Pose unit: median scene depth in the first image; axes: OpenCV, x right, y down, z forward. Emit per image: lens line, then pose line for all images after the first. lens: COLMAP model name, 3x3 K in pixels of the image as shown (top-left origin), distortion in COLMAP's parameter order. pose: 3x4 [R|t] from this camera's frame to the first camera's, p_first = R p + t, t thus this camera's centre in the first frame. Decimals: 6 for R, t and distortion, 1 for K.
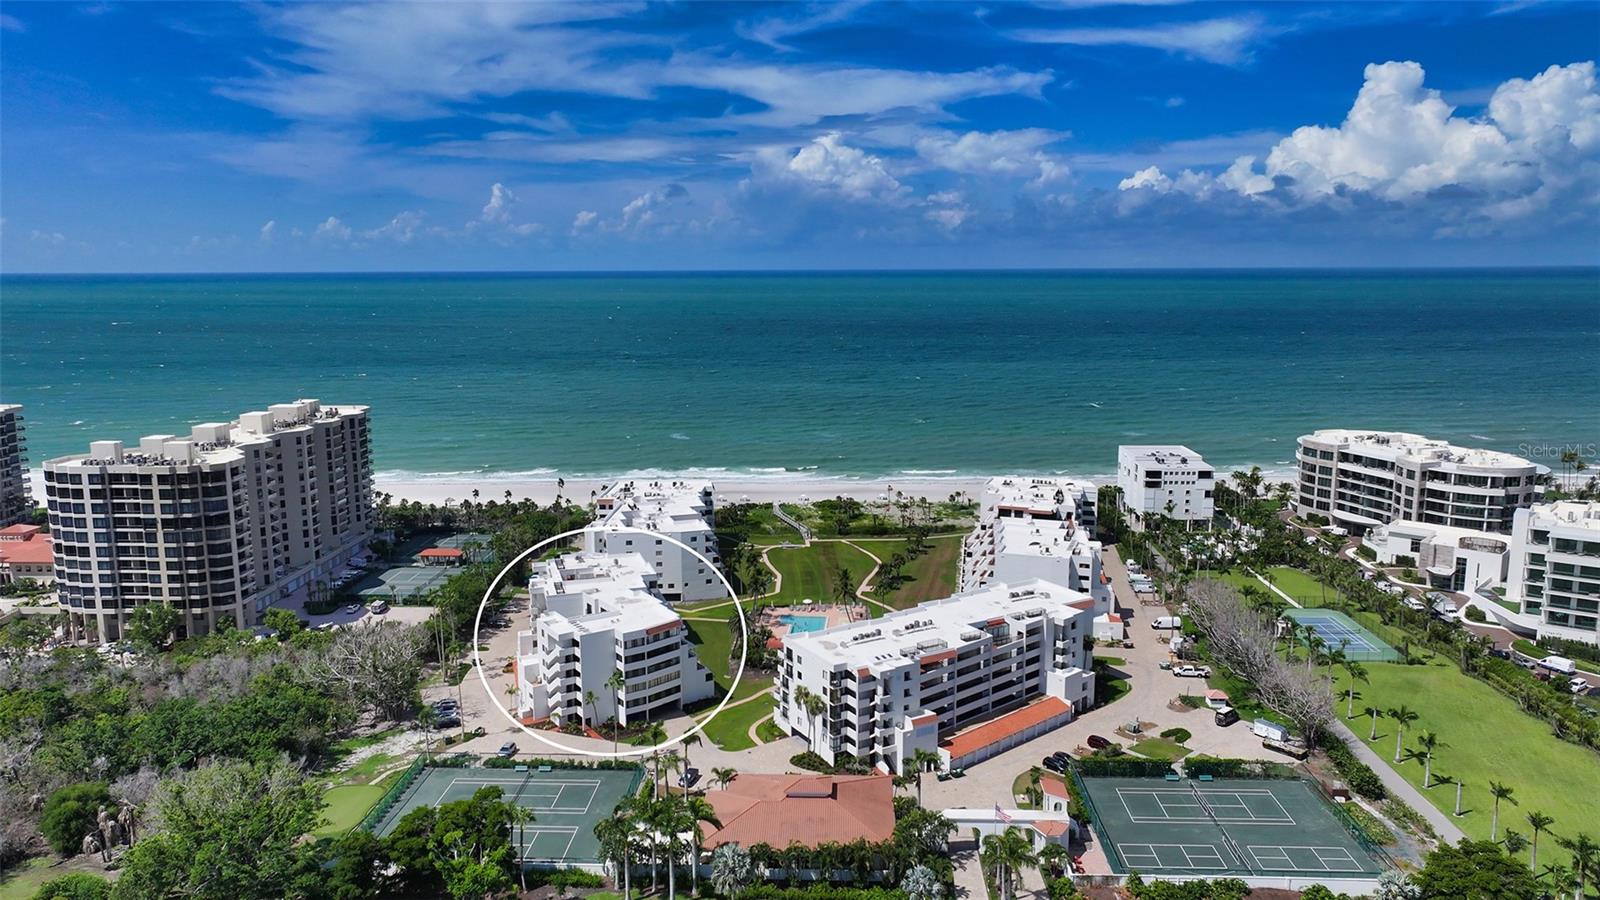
lens RADIAL K [[1106.0, 0, 804.9], [0, 1106.0, 441.8], [0, 0, 1]] dist [0.002027, 0.001102]
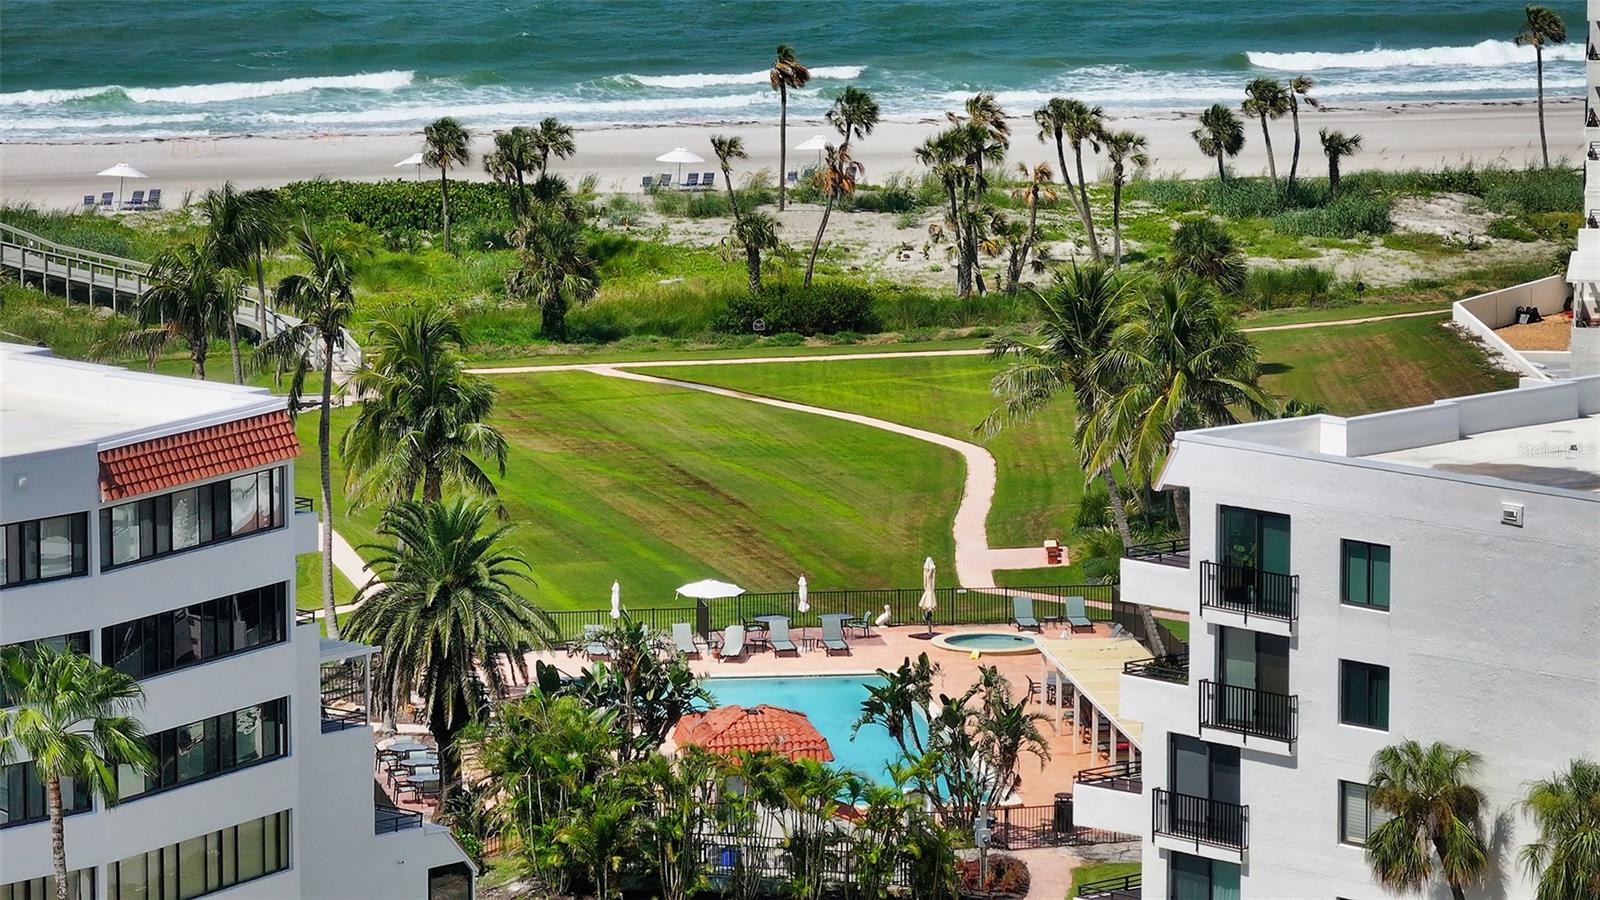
lens RADIAL K [[7724.5, 0, 800.0], [0, 7724.5, 450.0], [0, 0, 1]] dist [-0.061553, -1.797473]
pose [[0.974227, -0.030131, 0.223546, -0.220087], [0.031636, 0.999494, -0.003154, 0.145780], [-0.223338, 0.010145, 0.974688, 0.091484]]
